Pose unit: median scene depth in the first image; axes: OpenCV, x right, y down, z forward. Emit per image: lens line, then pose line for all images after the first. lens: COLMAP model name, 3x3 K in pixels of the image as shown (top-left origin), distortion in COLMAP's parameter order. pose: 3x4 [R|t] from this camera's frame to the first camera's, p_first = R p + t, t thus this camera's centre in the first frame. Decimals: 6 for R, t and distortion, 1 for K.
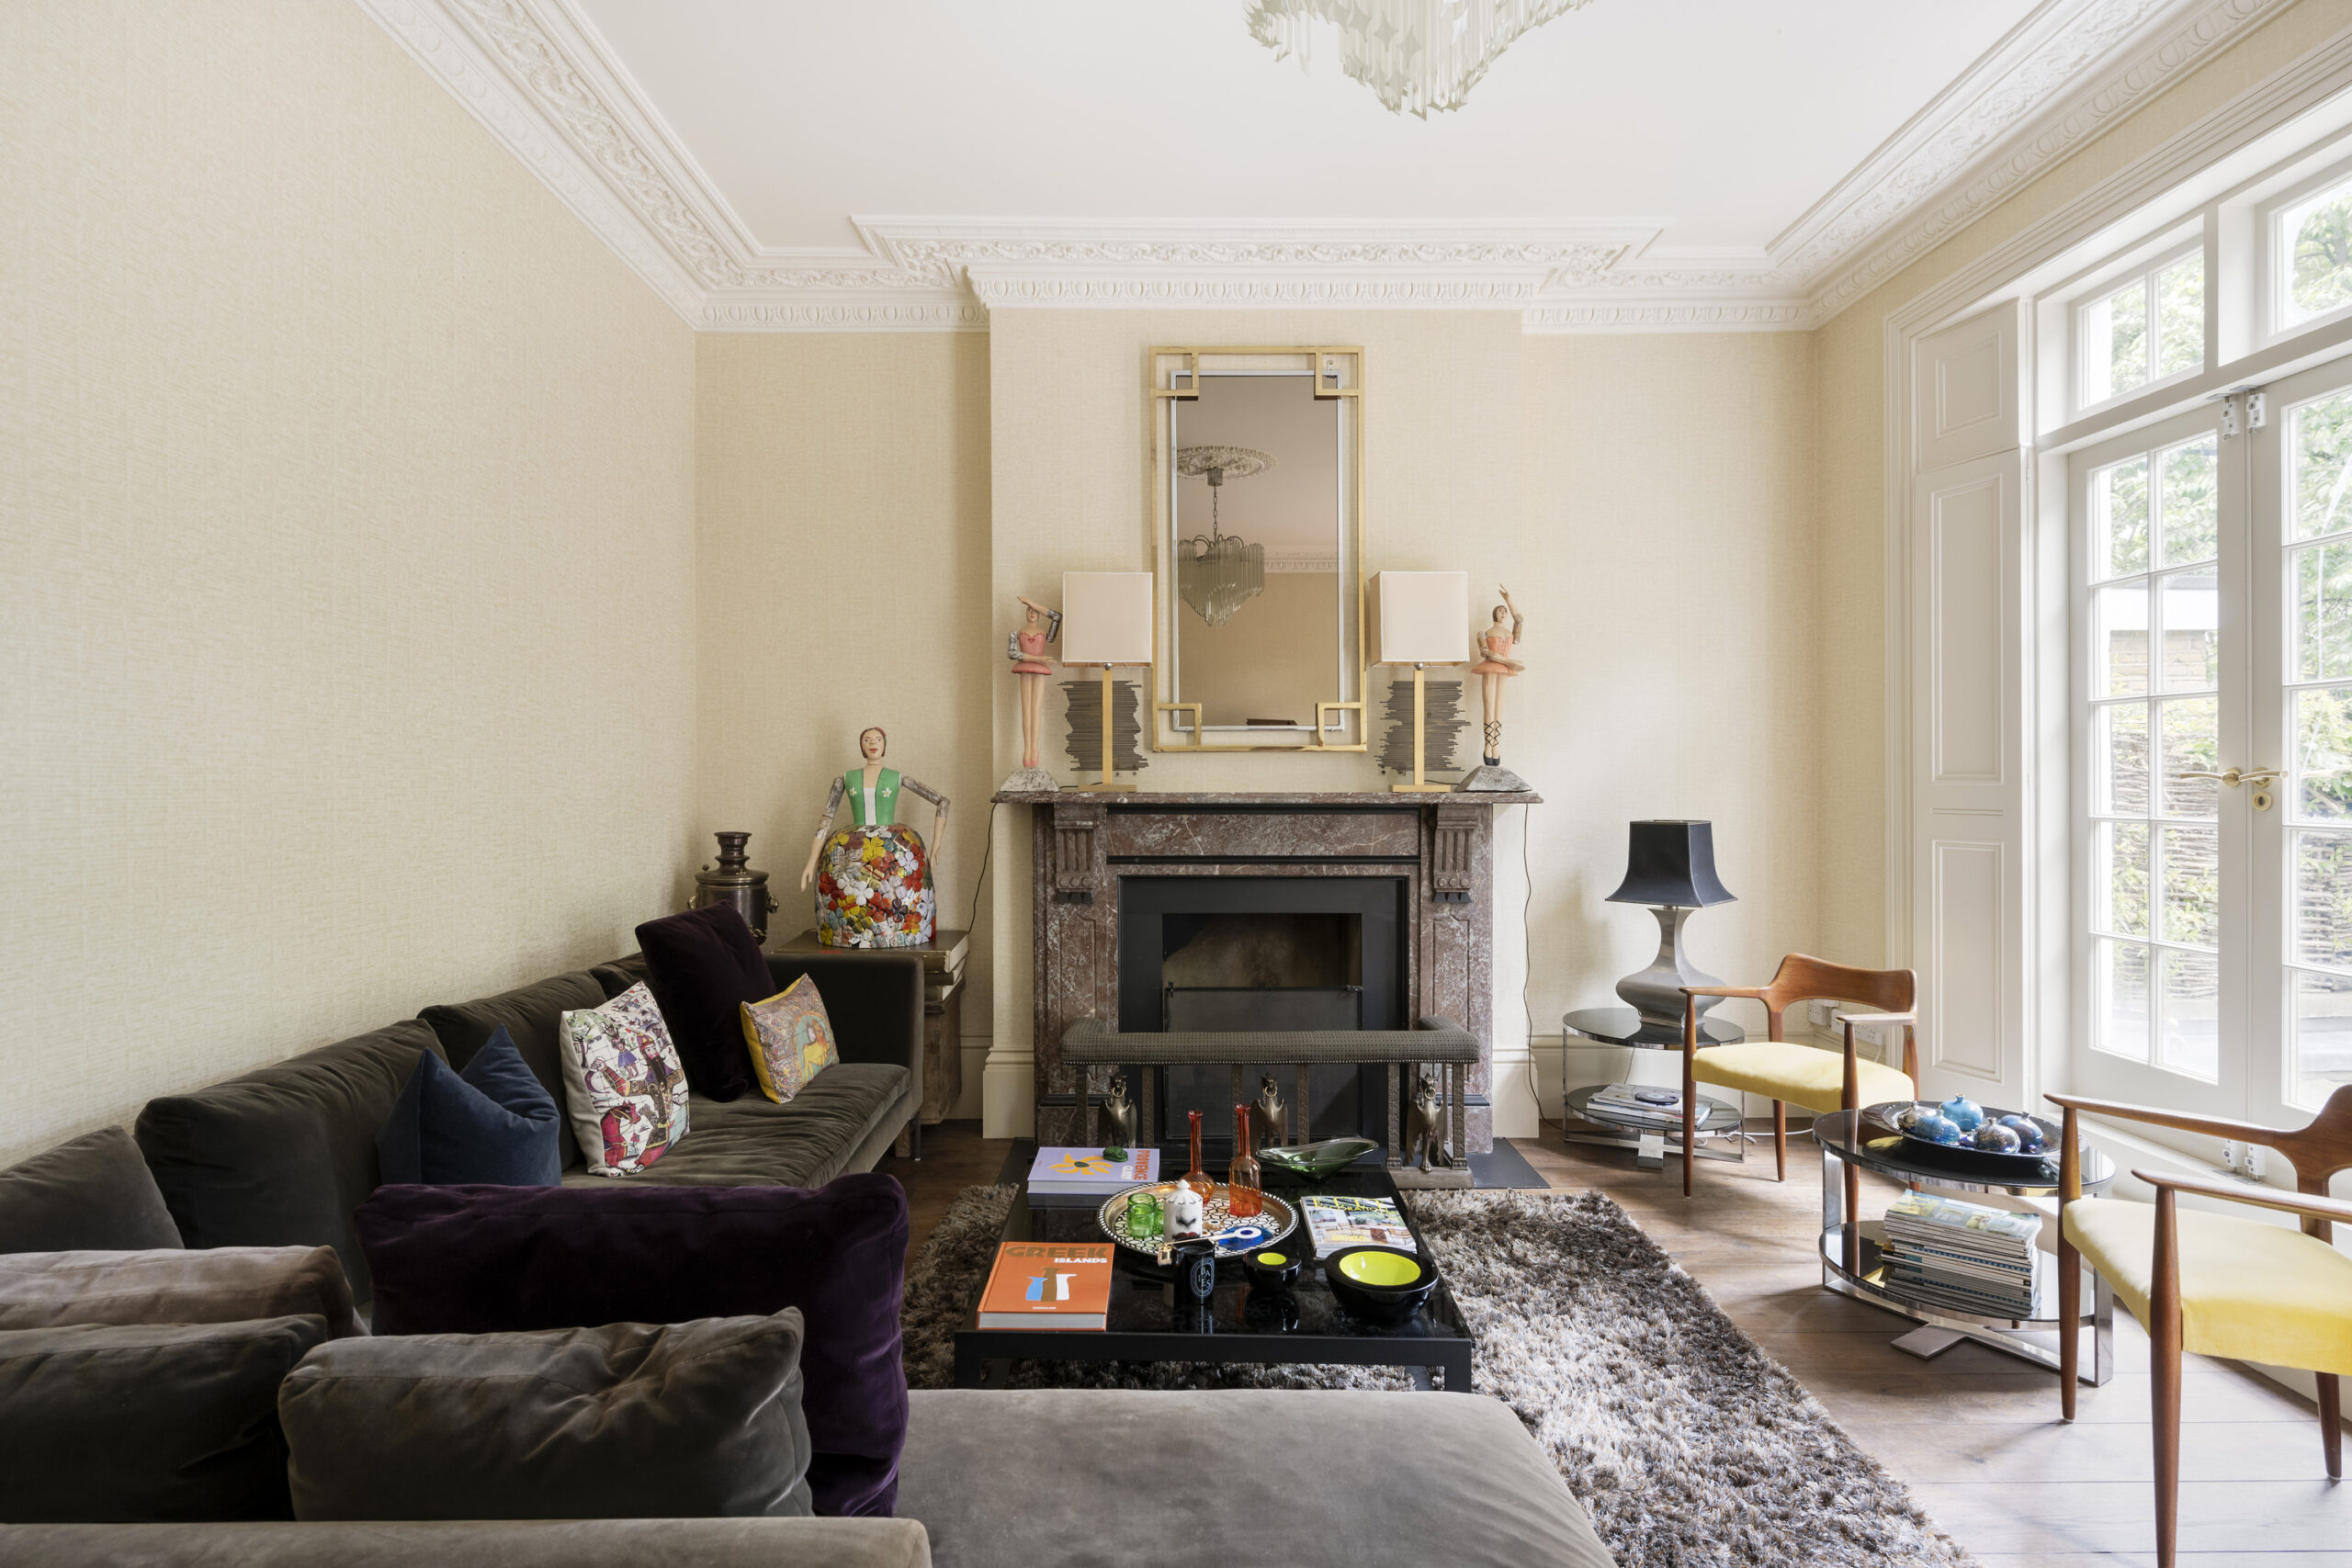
lens RADIAL K [[1152.8, 0, 1173.3], [0, 1152.8, 794.6], [0, 0, 1]] dist [-0.000169, -0.000024]
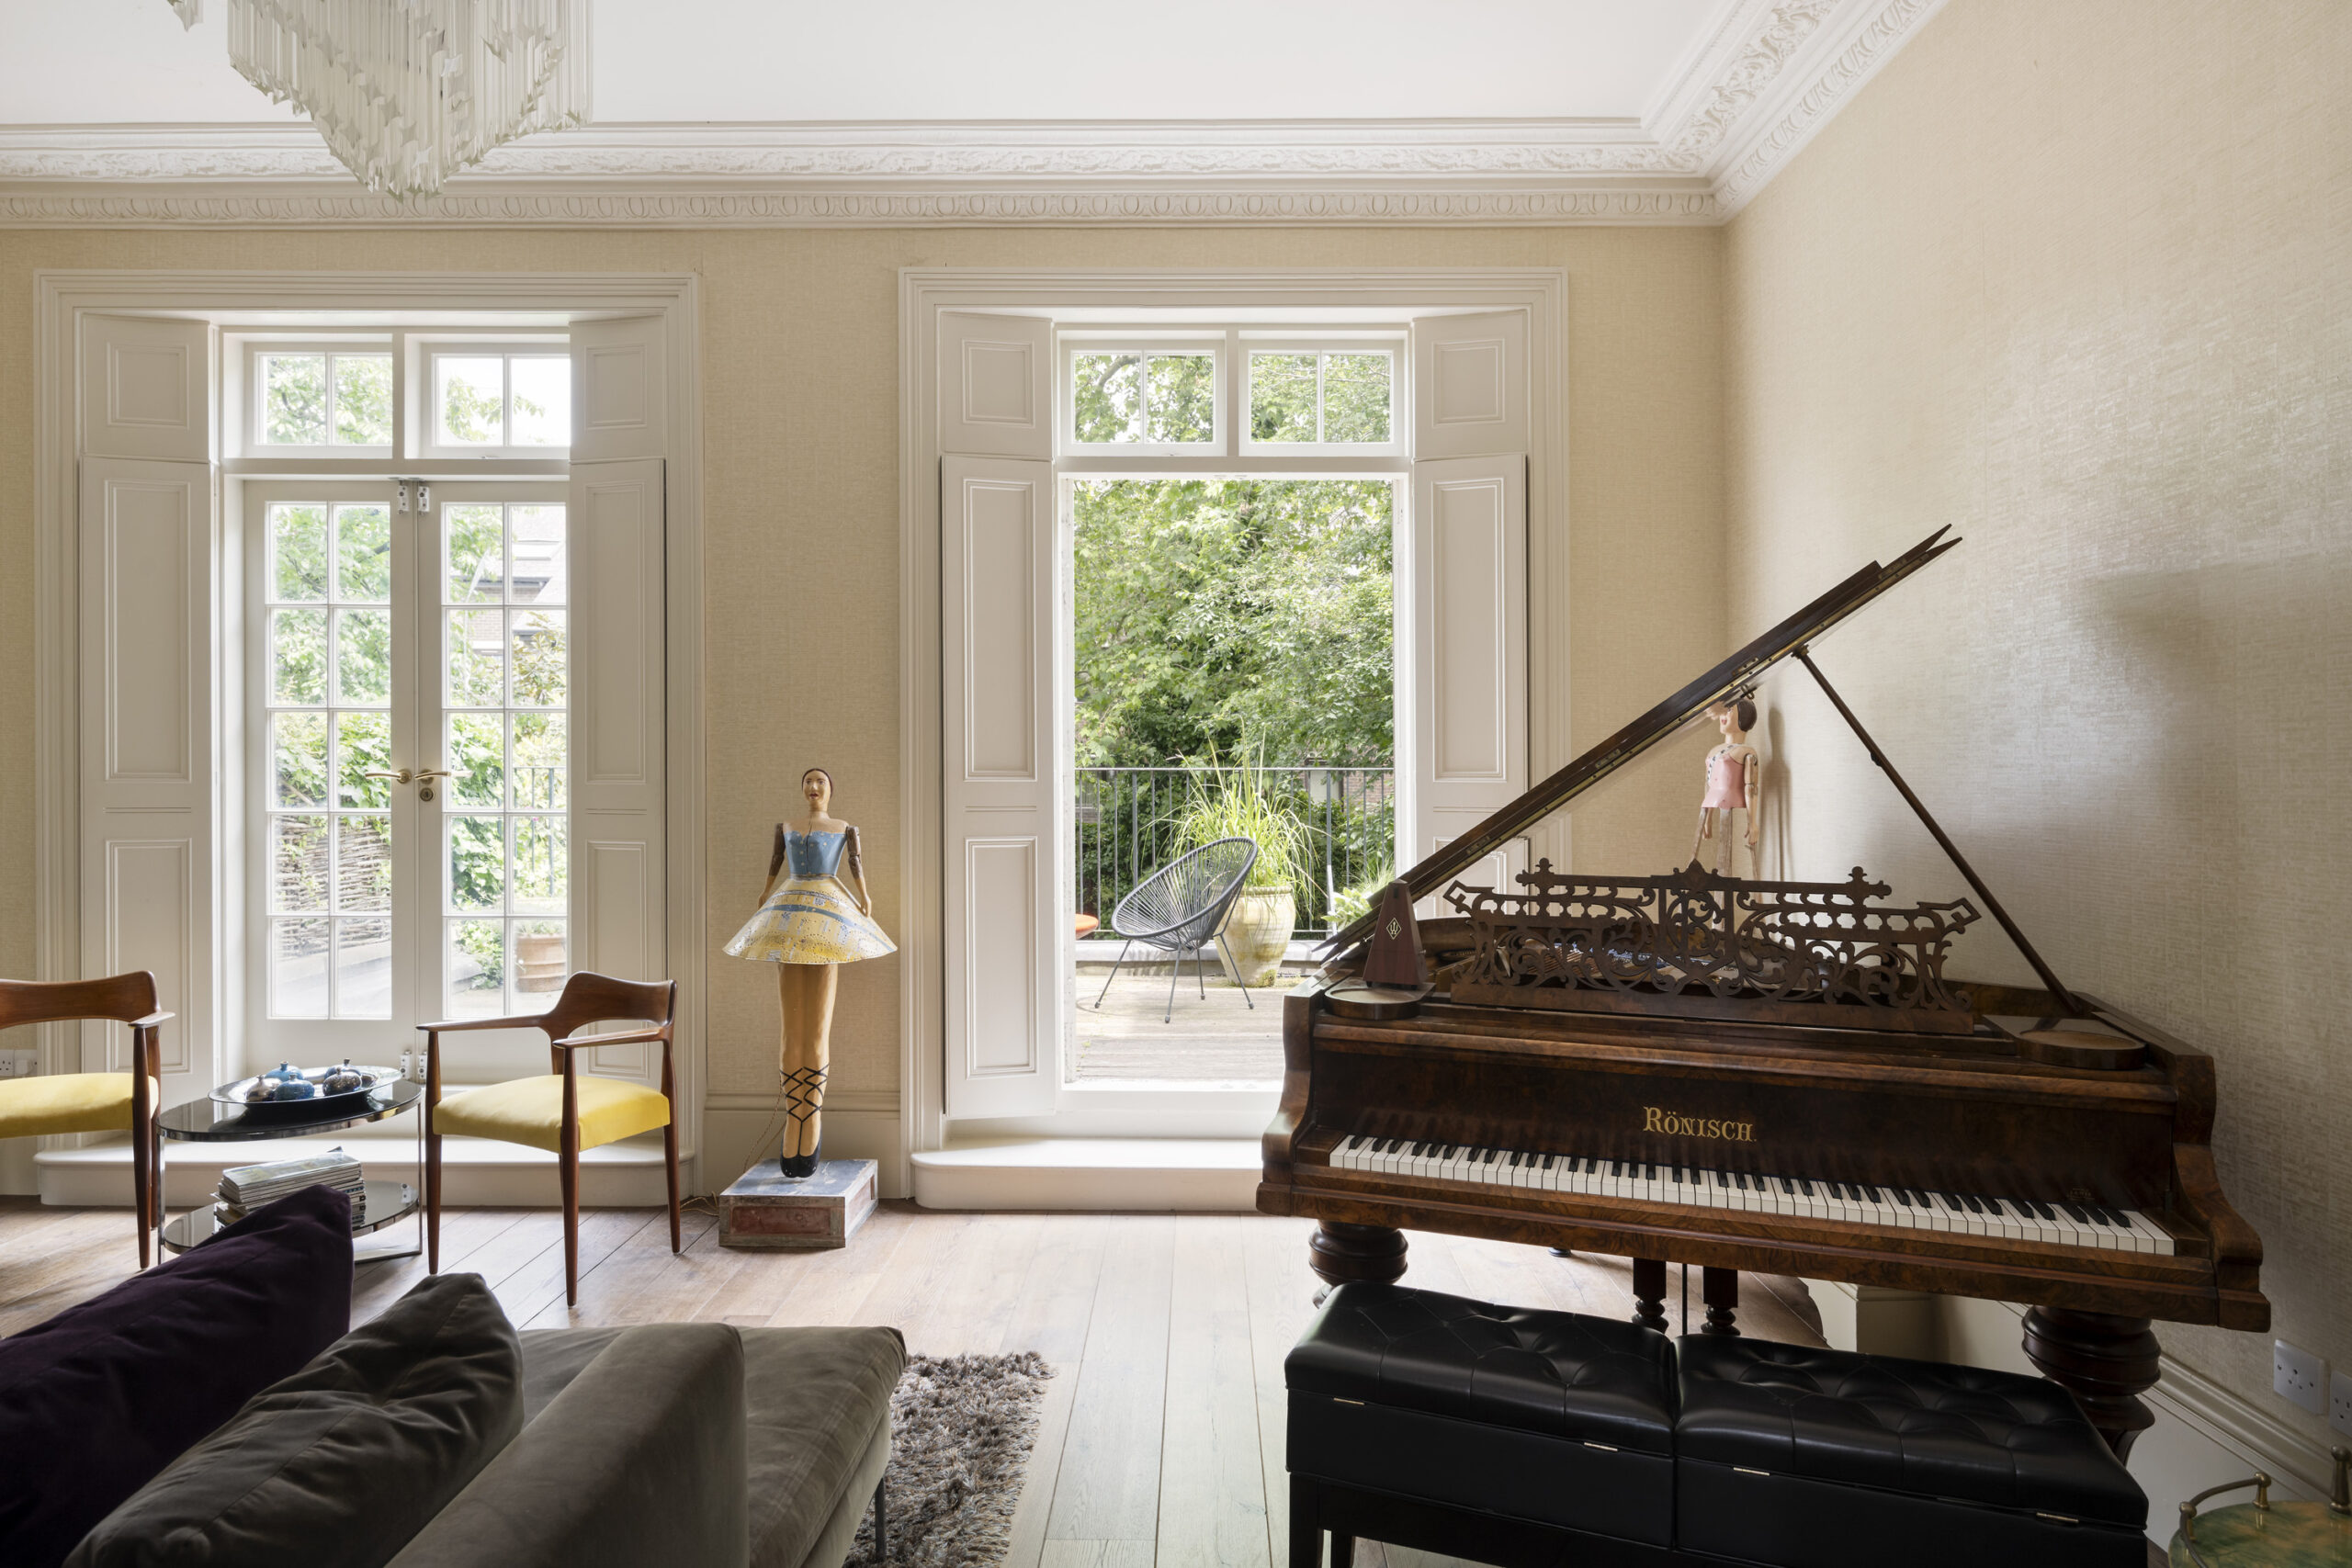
lens RADIAL K [[1344.3, 0, 1179.4], [0, 1344.3, 779.1], [0, 0, 1]] dist [-0.000508, -0.000161]
pose [[0.010039, -0.000567, 0.999949, -0.507404], [0.010990, 0.999940, 0.000457, -0.002525], [-0.999889, 0.010985, 0.010044, 0.104210]]
